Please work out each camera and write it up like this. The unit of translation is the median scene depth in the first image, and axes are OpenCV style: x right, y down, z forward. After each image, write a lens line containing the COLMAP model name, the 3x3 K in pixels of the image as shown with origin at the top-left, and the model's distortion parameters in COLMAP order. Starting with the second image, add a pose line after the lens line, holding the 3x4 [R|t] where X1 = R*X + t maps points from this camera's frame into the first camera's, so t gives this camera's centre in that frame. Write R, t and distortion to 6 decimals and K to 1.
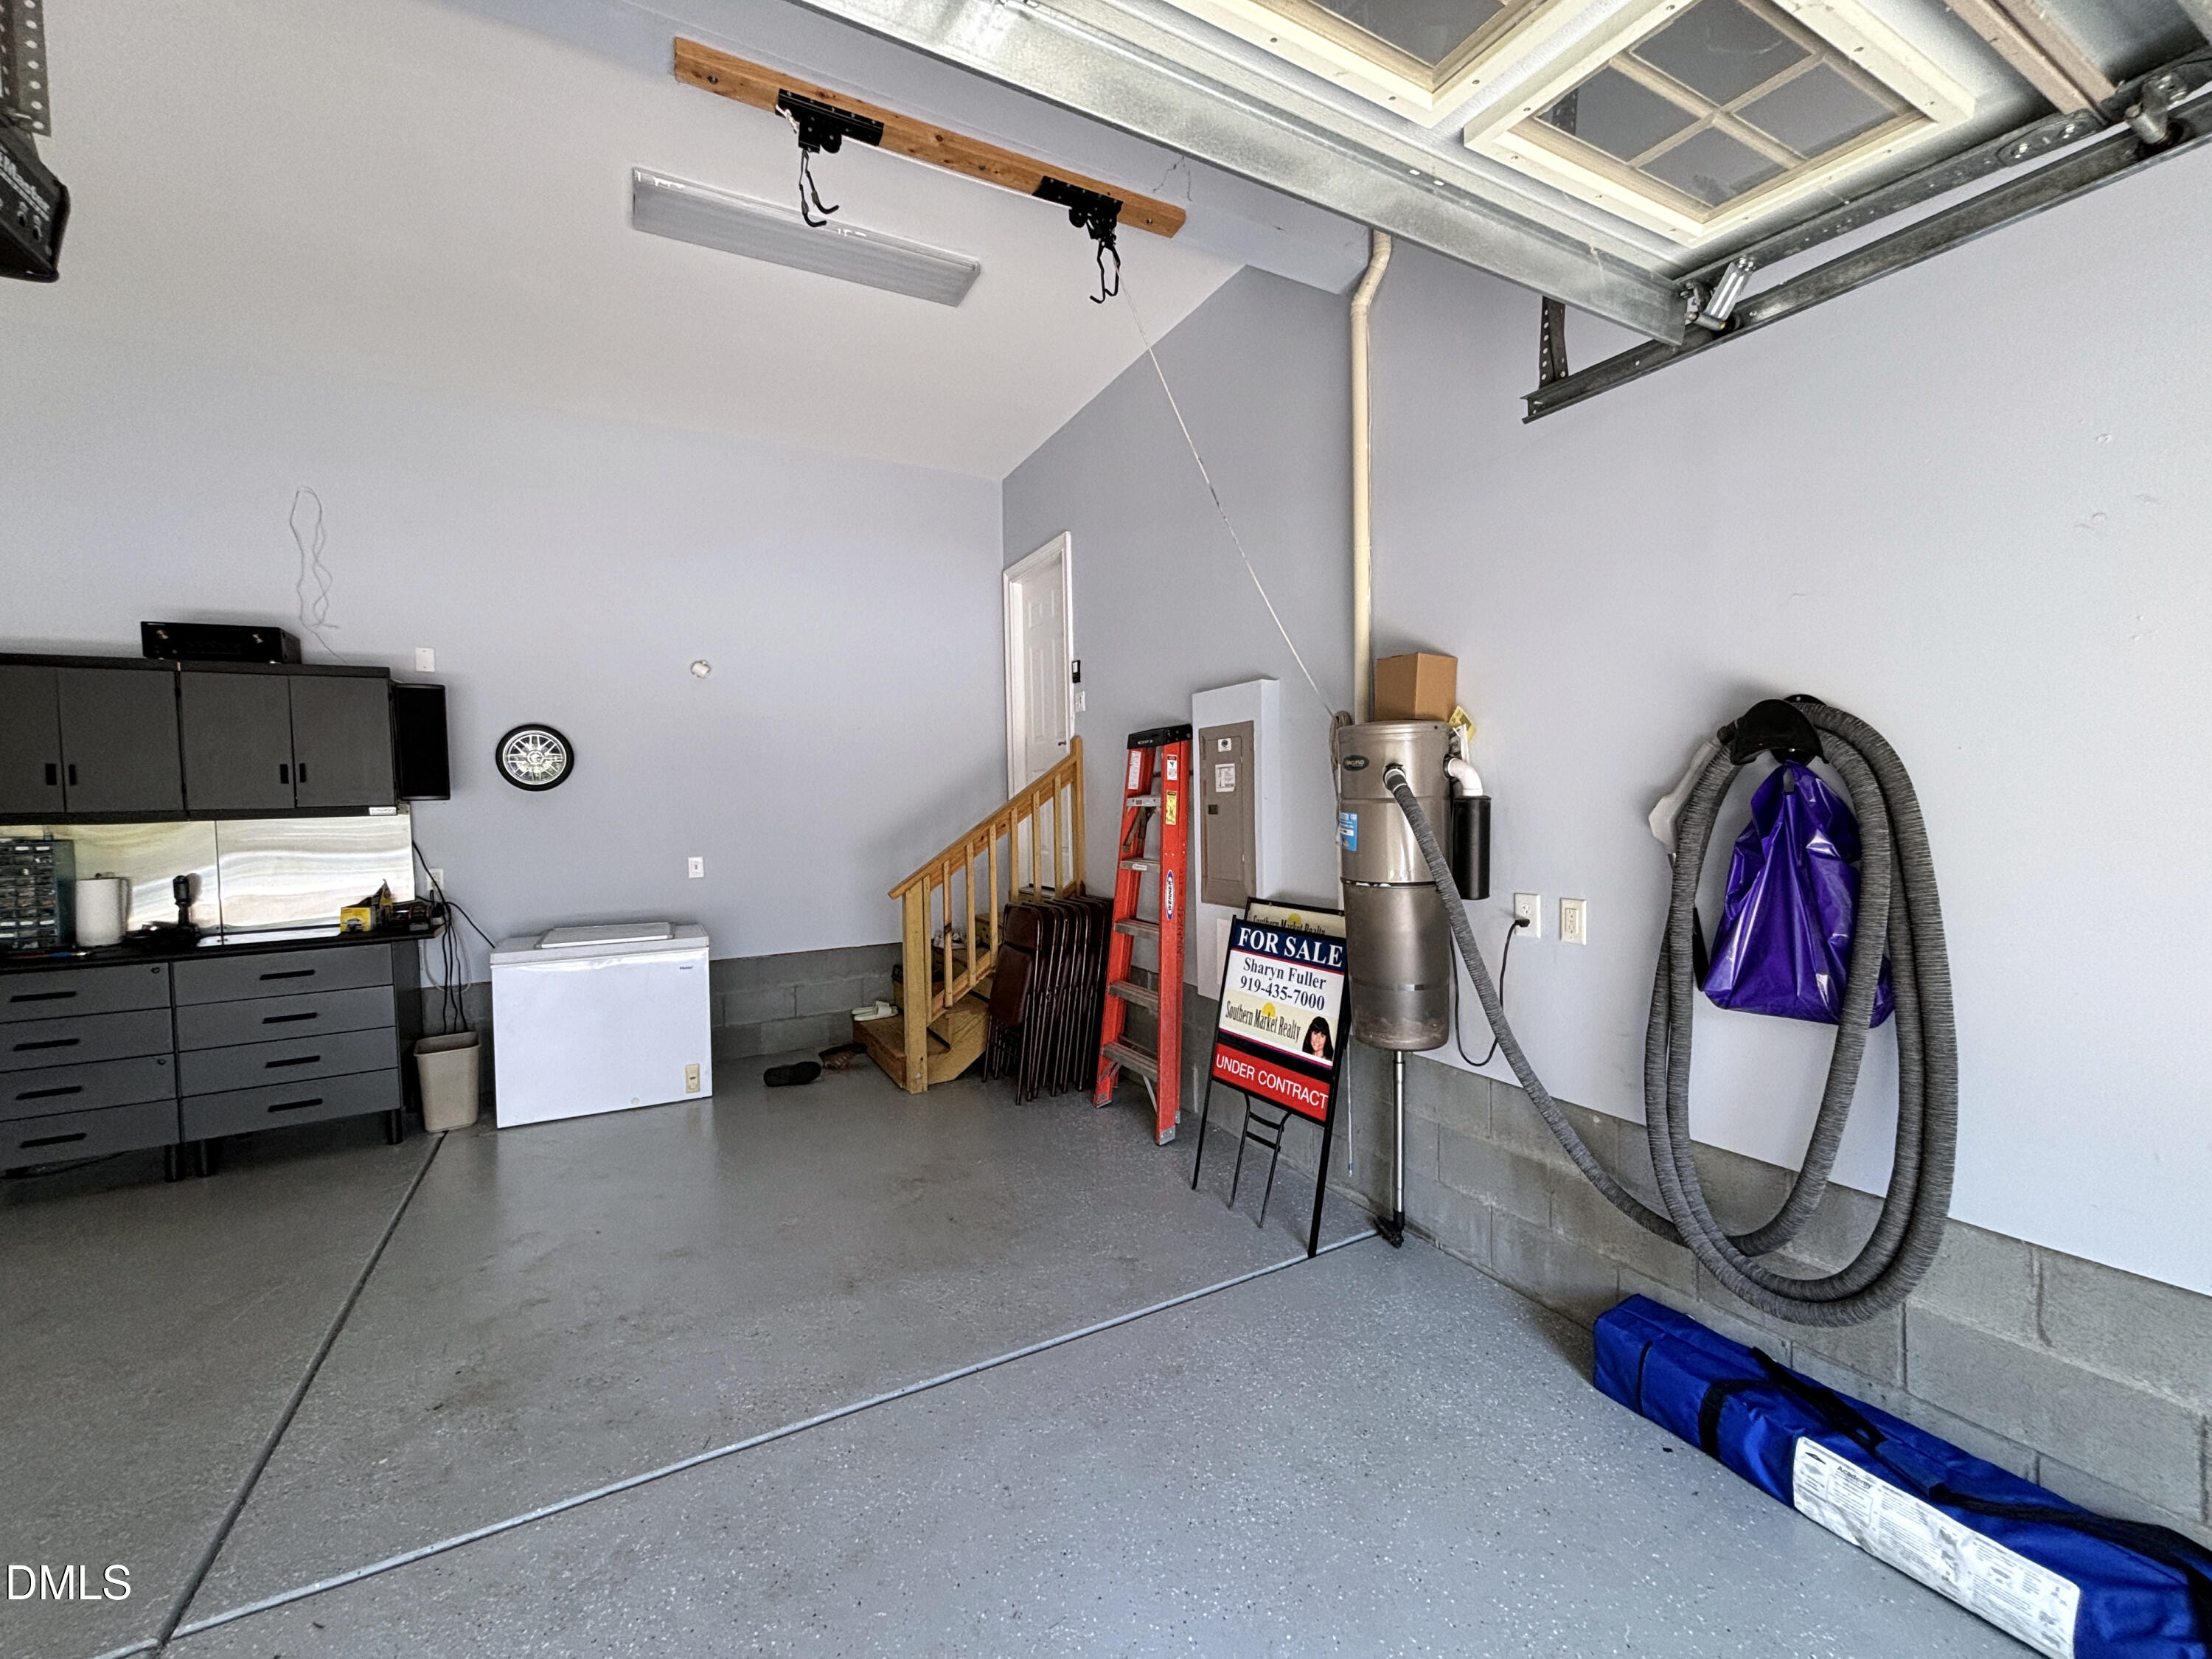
lens RADIAL K [[889.3, 0, 1109.8], [0, 889.3, 826.7], [0, 0, 1]] dist [0.002967, -0.000075]
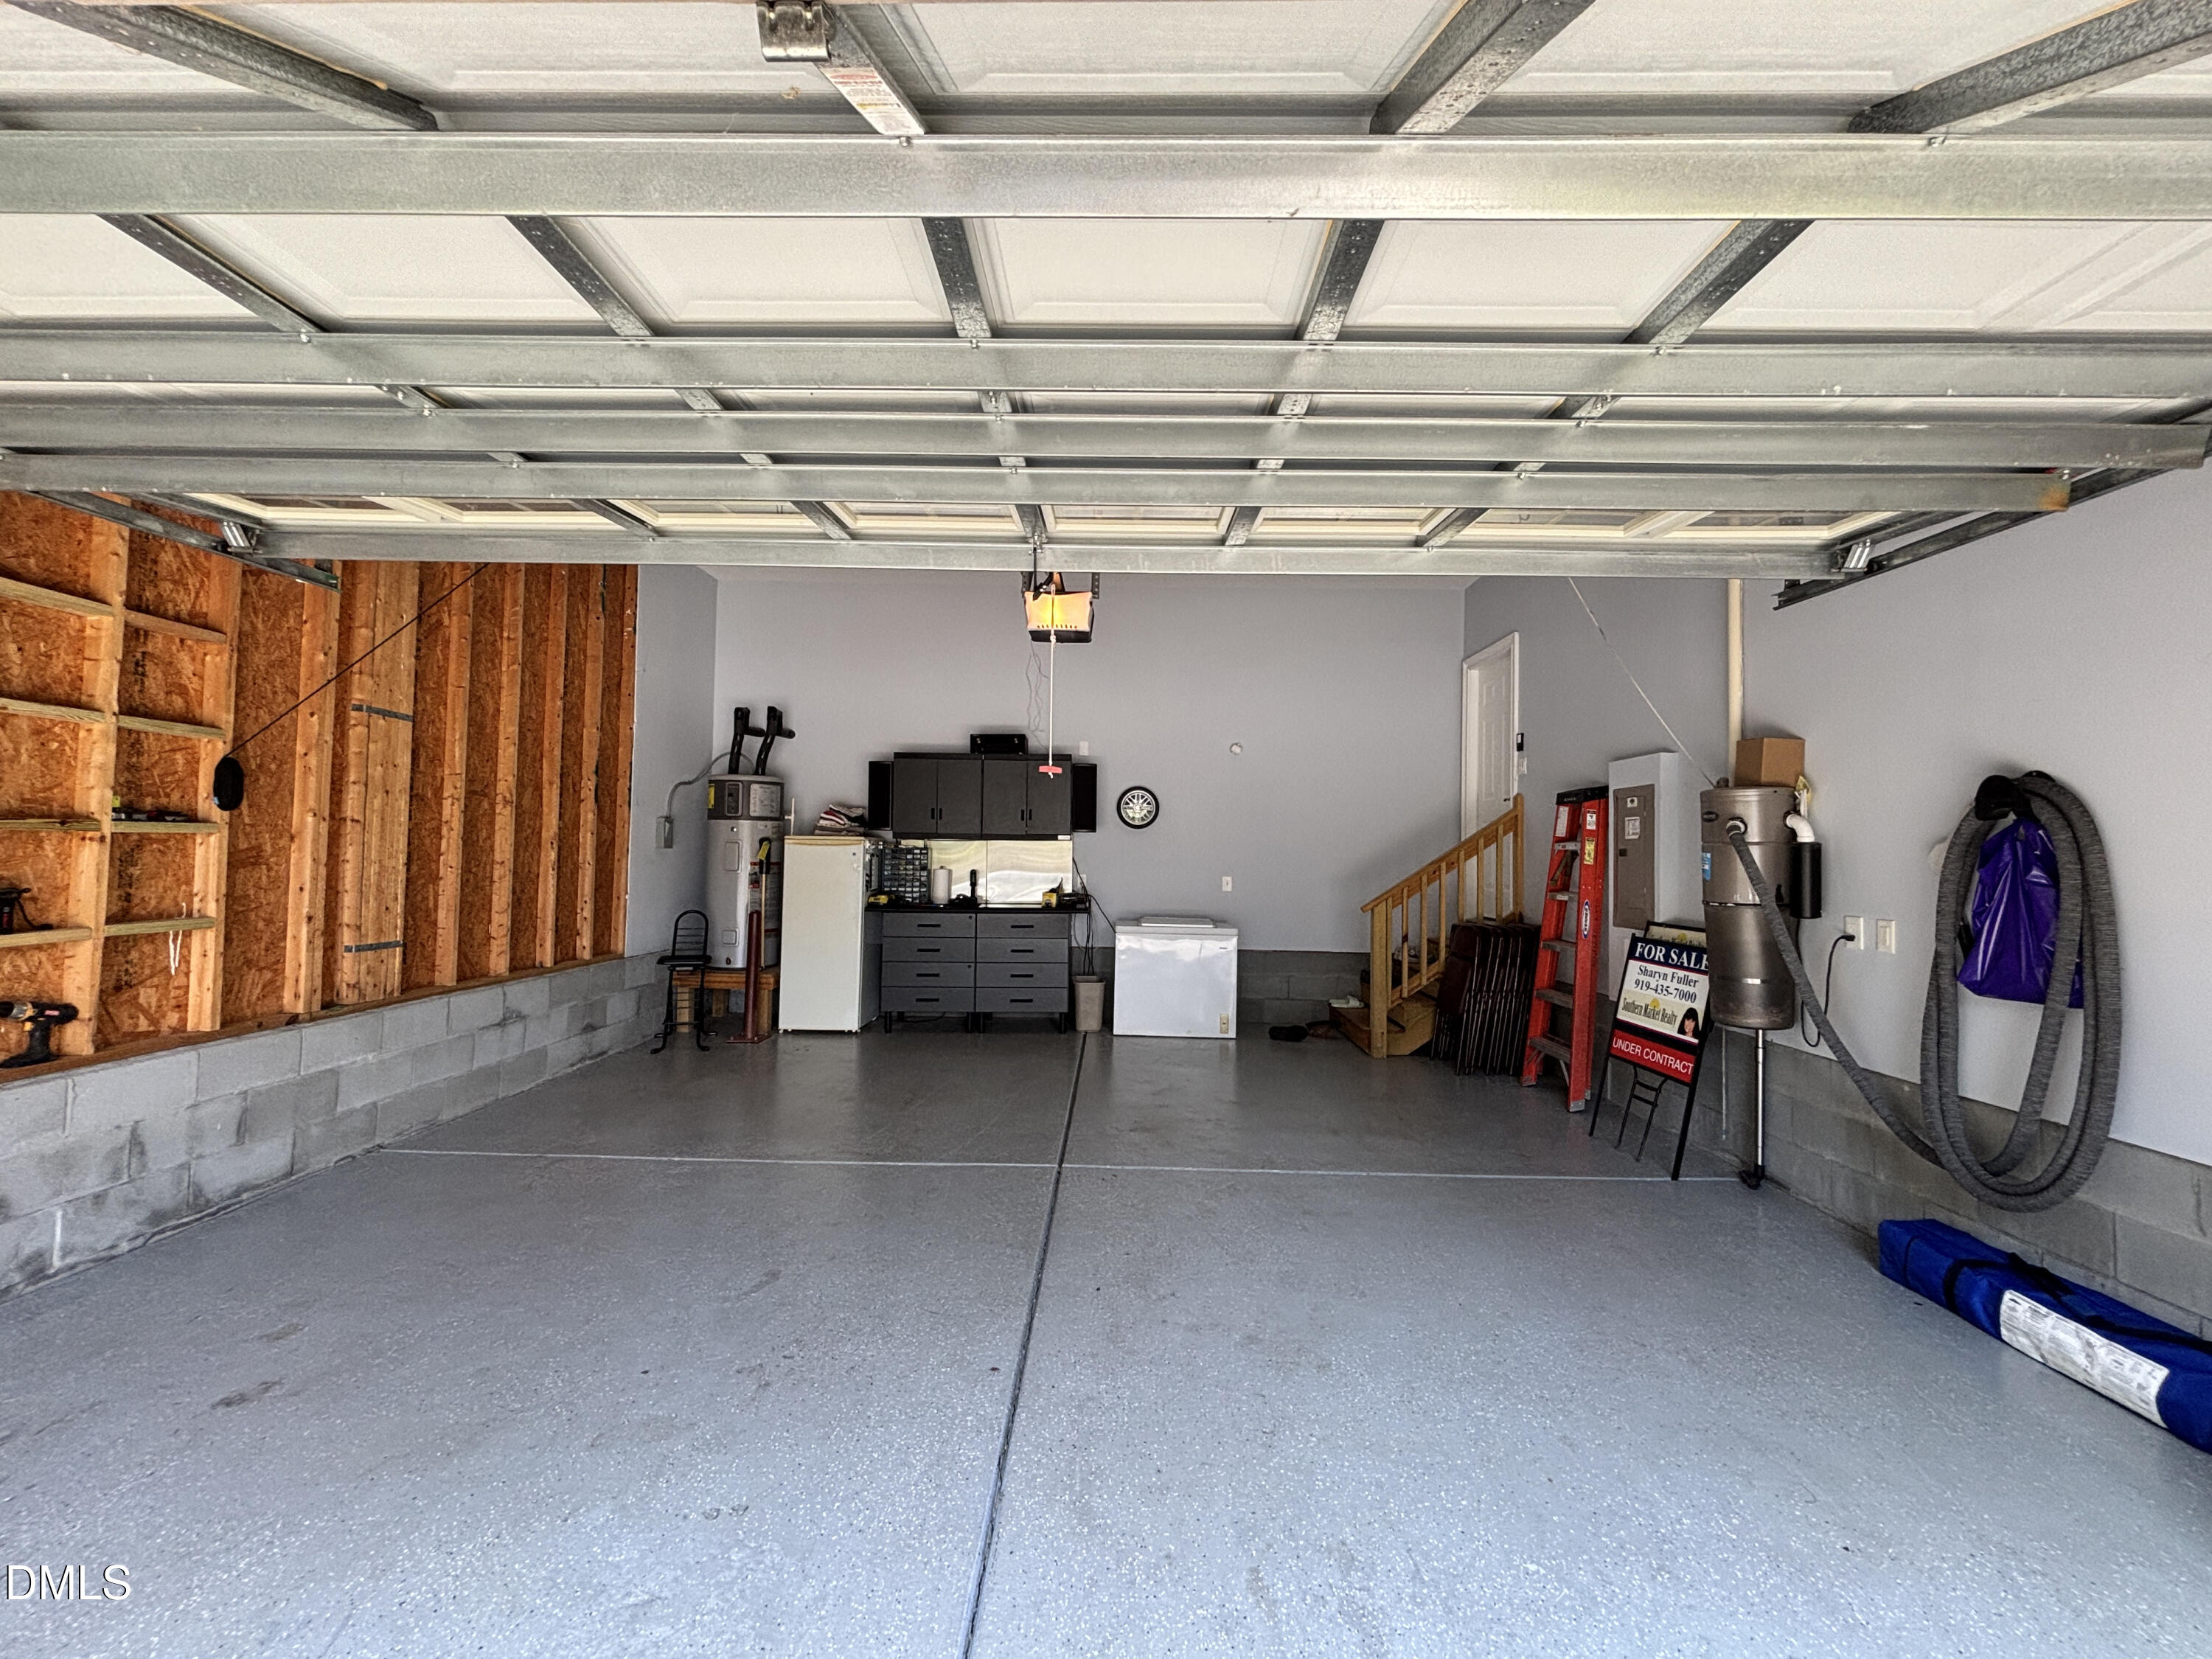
lens RADIAL K [[889.3, 0, 1109.8], [0, 889.3, 826.7], [0, 0, 1]] dist [0.002967, -0.000075]
pose [[0.872129, 0.019974, -0.488868, 0.111276], [-0.048840, 0.997730, -0.046364, 0.043911], [0.486832, 0.064311, 0.871125, -0.541450]]
